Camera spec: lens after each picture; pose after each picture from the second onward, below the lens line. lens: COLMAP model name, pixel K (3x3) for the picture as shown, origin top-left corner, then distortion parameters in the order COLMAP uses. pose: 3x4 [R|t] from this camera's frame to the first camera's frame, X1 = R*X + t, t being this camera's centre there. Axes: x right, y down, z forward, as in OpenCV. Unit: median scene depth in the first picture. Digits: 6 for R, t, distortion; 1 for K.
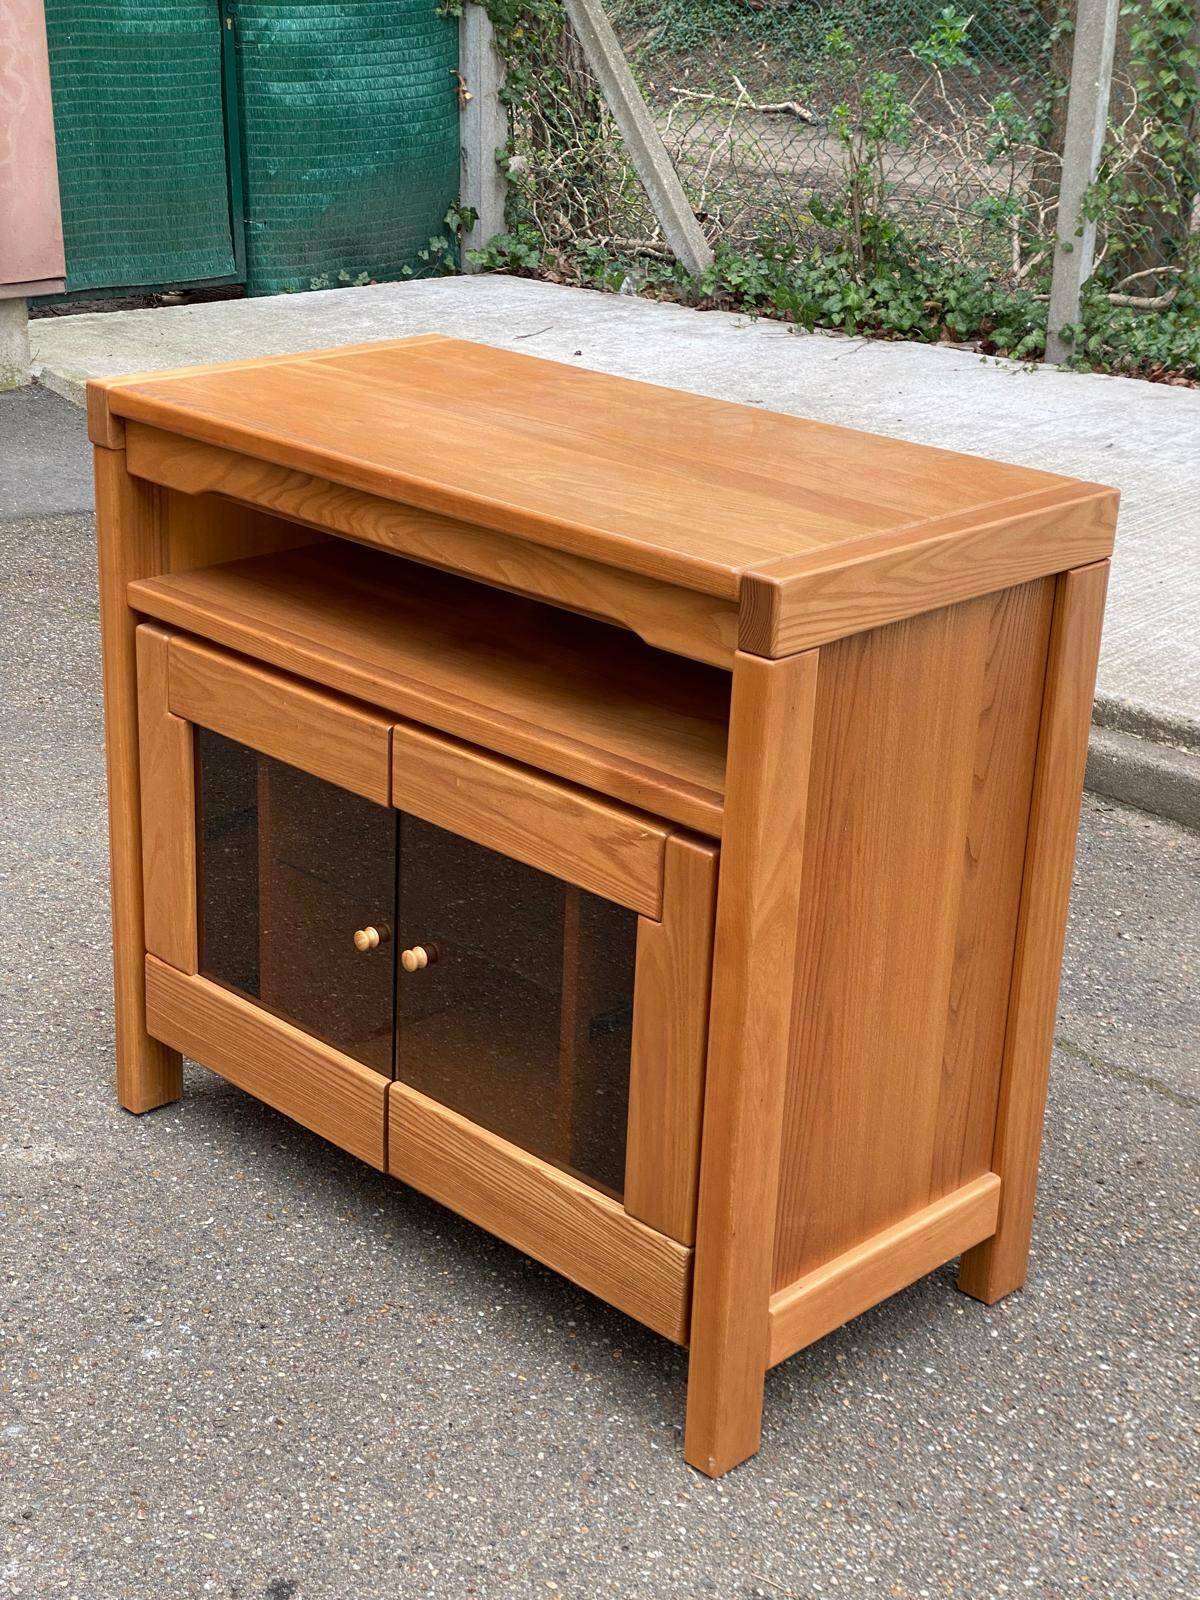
lens RADIAL K [[2383.7, 0, 600.0], [0, 2383.7, 800.0], [0, 0, 1]] dist [0.254444, -0.970085]
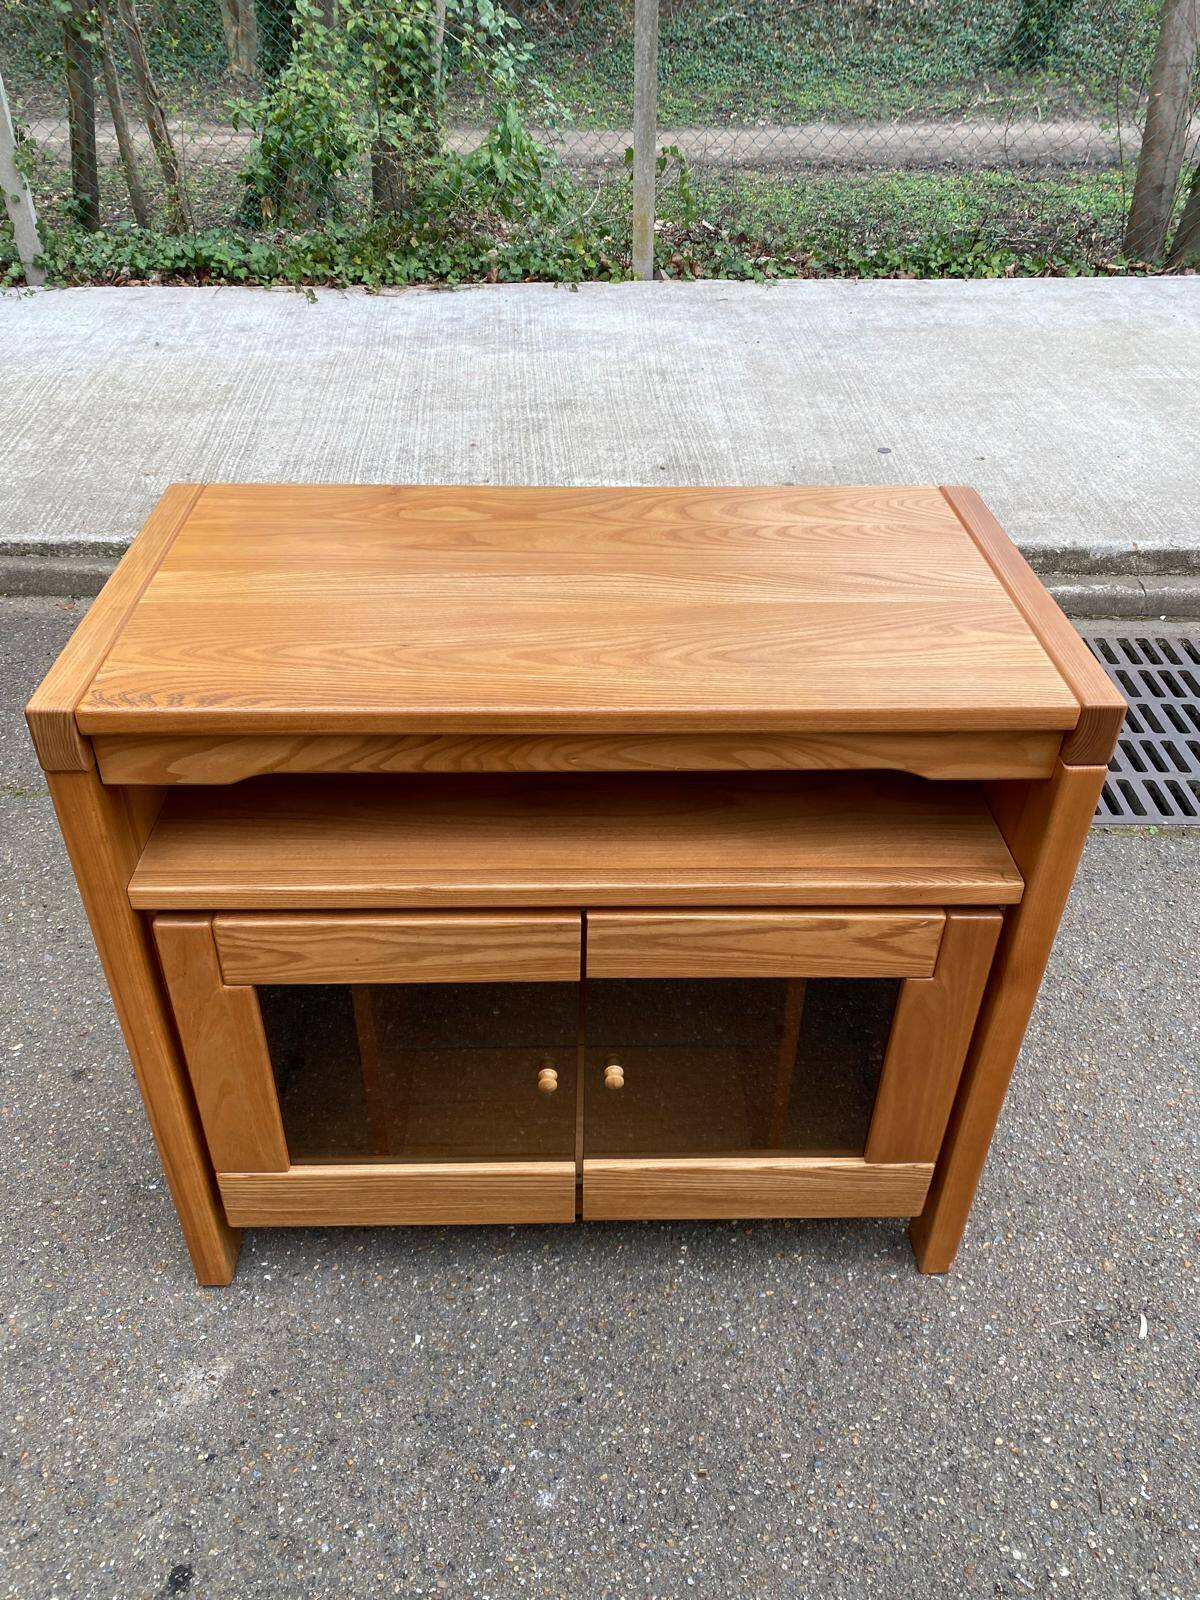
lens RADIAL K [[1223.7, 0, 612.6], [0, 1223.7, 766.3], [0, 0, 1]] dist [0.002684, 0.006150]
pose [[0.685809, -0.436951, 0.582013, -0.338348], [0.265788, 0.894845, 0.358622, -0.261136], [-0.677512, -0.091254, 0.729829, 0.588057]]
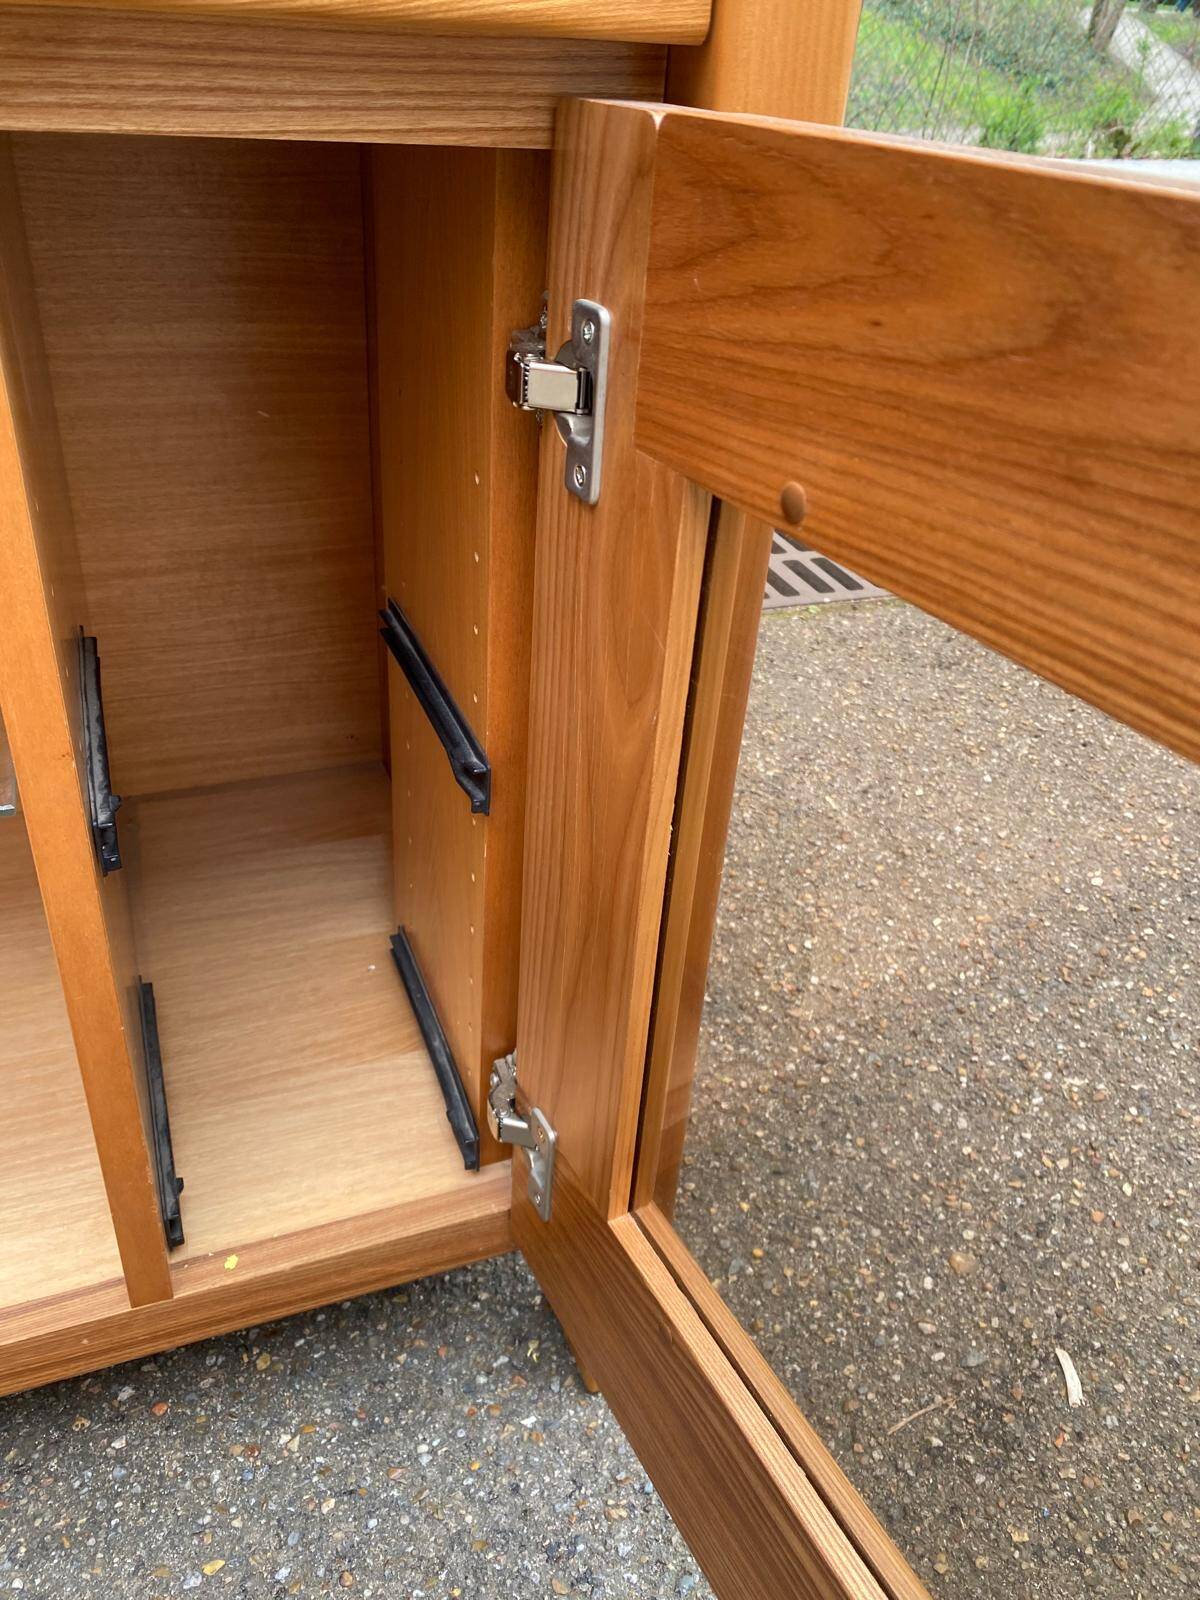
lens RADIAL K [[1207.0, 0, 577.3], [0, 1207.0, 802.2], [0, 0, 1]] dist [0.048112, -0.043951]
pose [[0.417732, -0.505010, 0.755291, -0.106136], [0.286820, 0.862085, 0.417783, 0.027004], [-0.862110, 0.042111, 0.504968, 0.785617]]
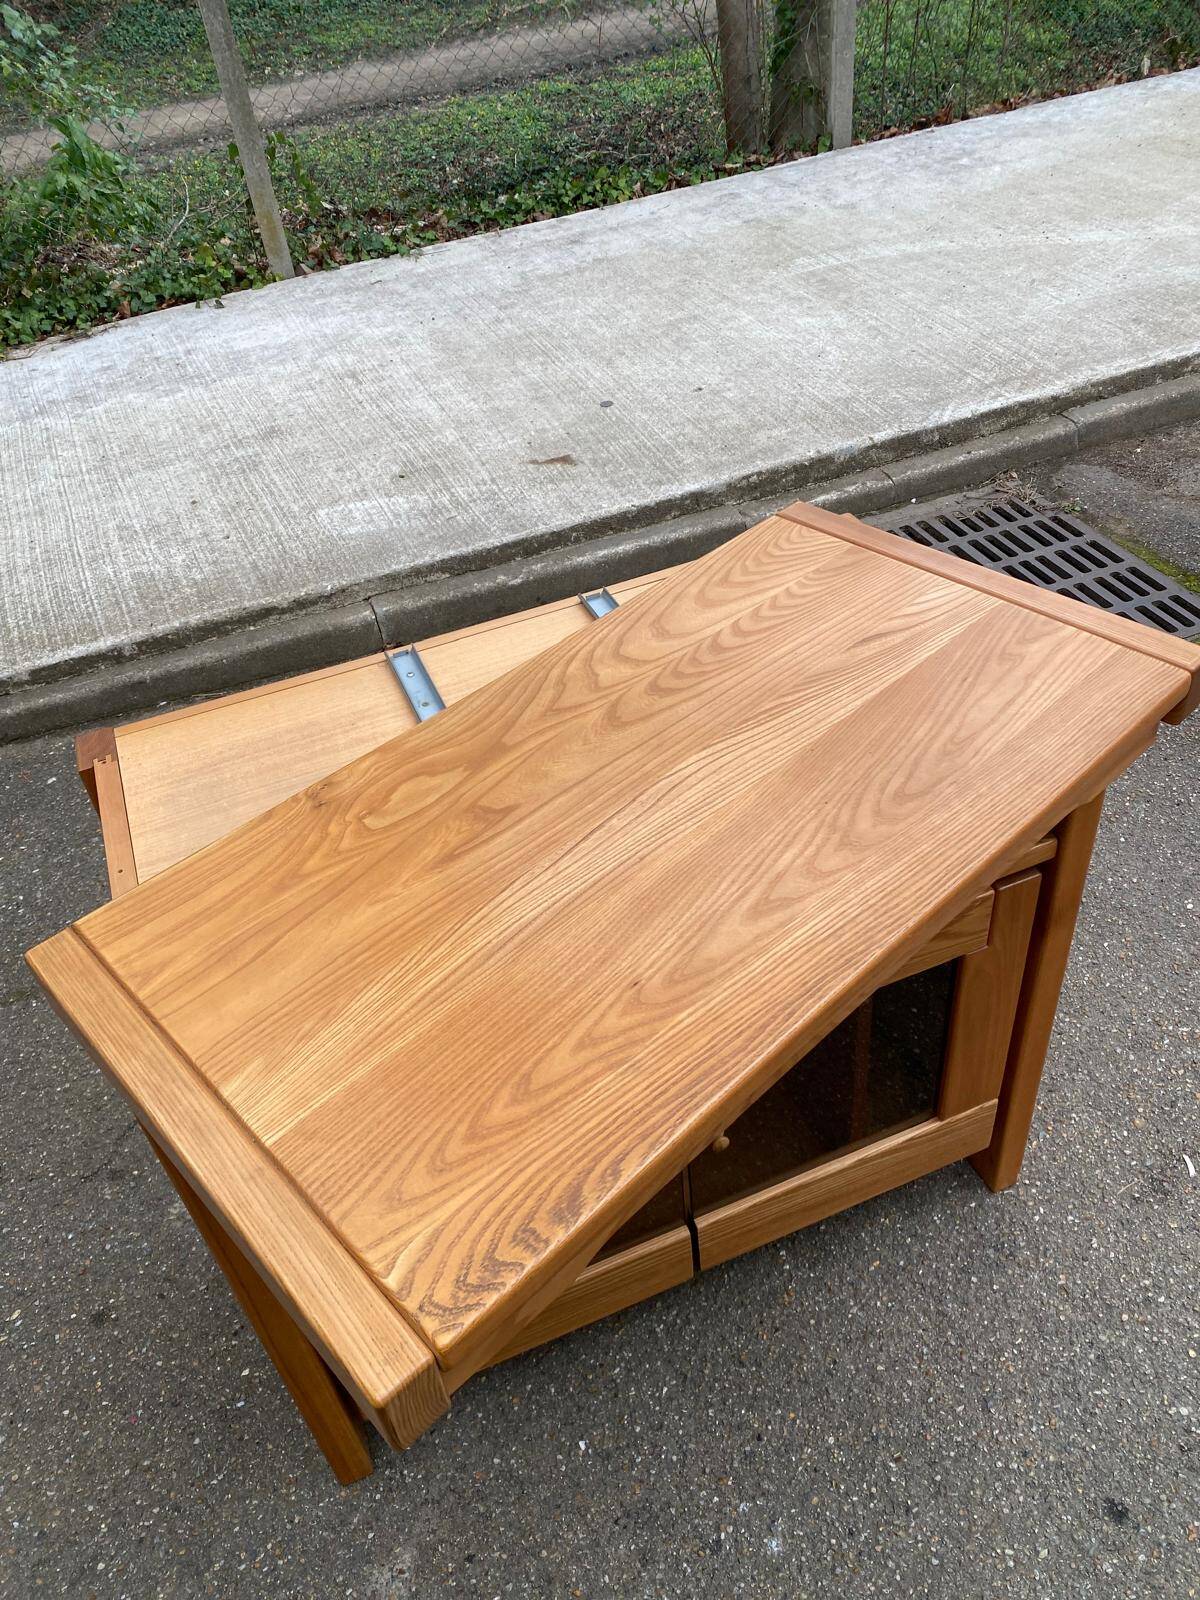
lens RADIAL K [[1224.8, 0, 592.9], [0, 1224.8, 774.6], [0, 0, 1]] dist [0.002989, 0.003542]
pose [[0.391030, -0.631684, 0.669381, -0.367440], [0.430052, 0.768413, 0.473916, -0.348770], [-0.813726, 0.102553, 0.572129, 0.690965]]
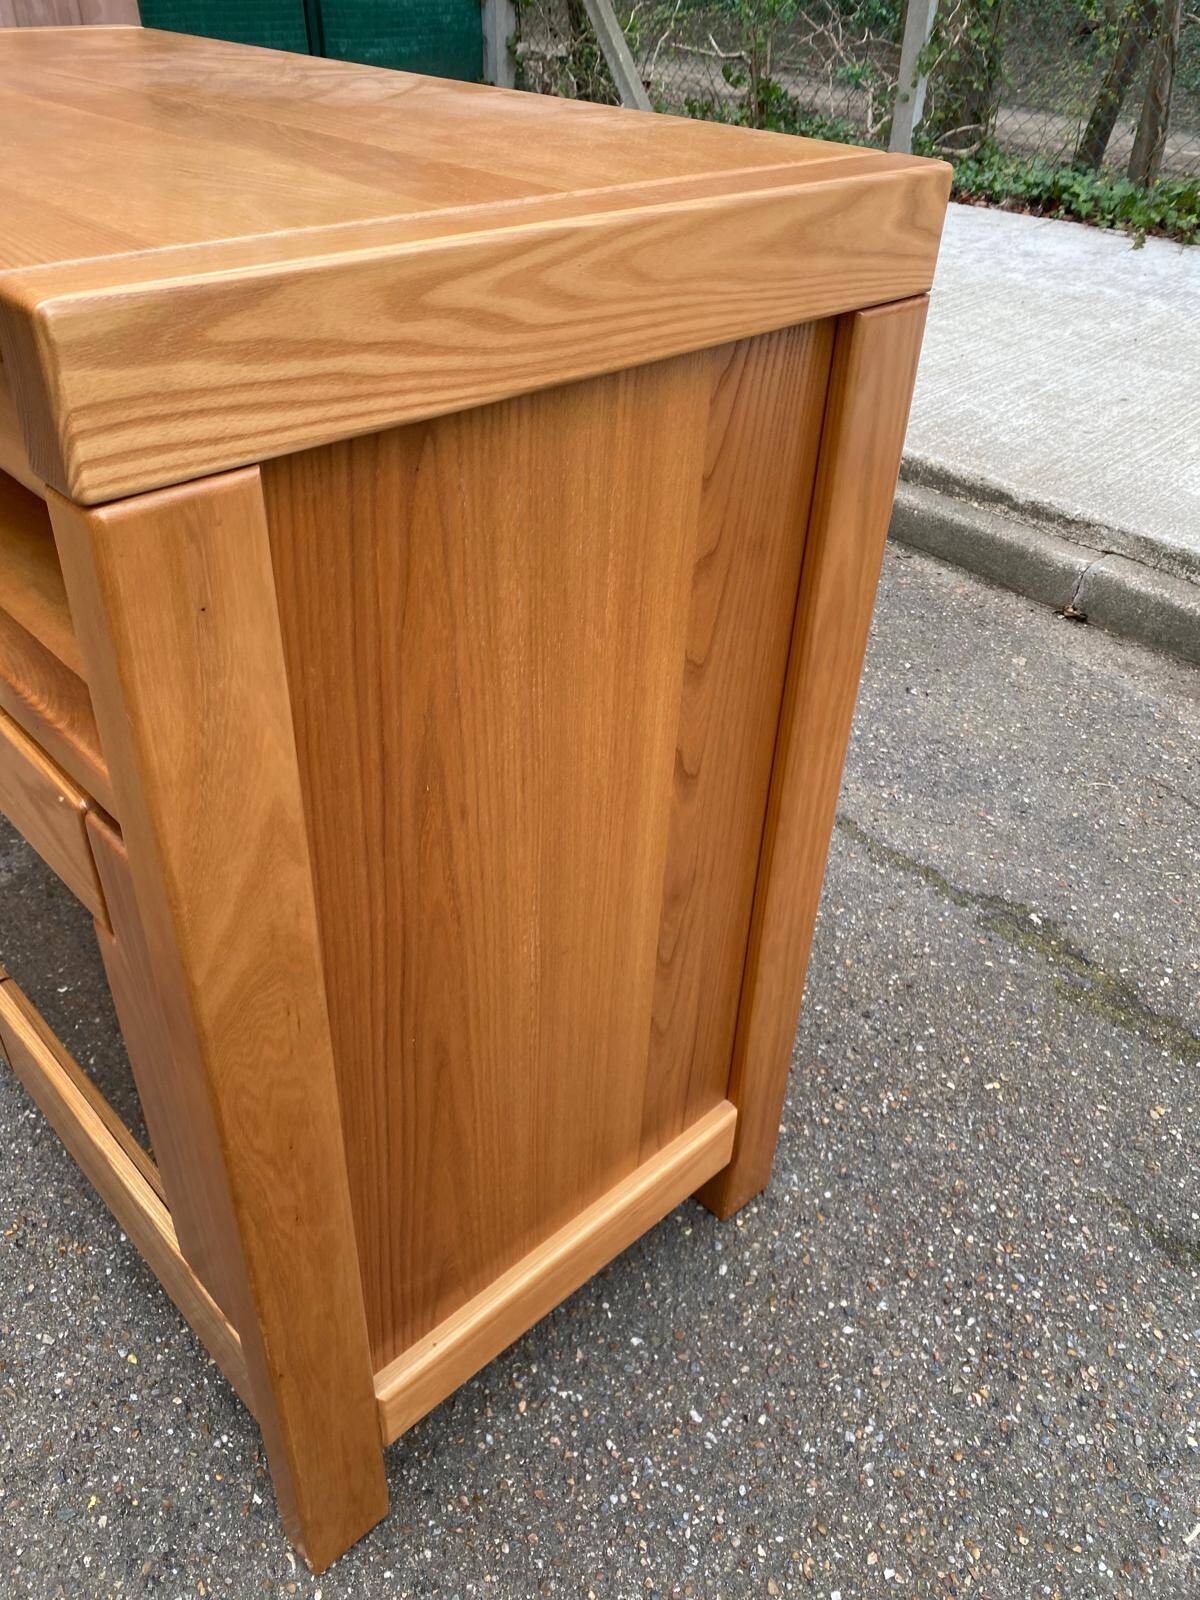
lens RADIAL K [[1228.8, 0, 601.6], [0, 1228.8, 775.0], [0, 0, 1]] dist [0.000852, -0.000988]
pose [[0.999413, 0.016148, -0.030211, 0.132663], [-0.008613, 0.972043, 0.234645, -0.051513], [0.033156, -0.234247, 0.971612, 0.627290]]
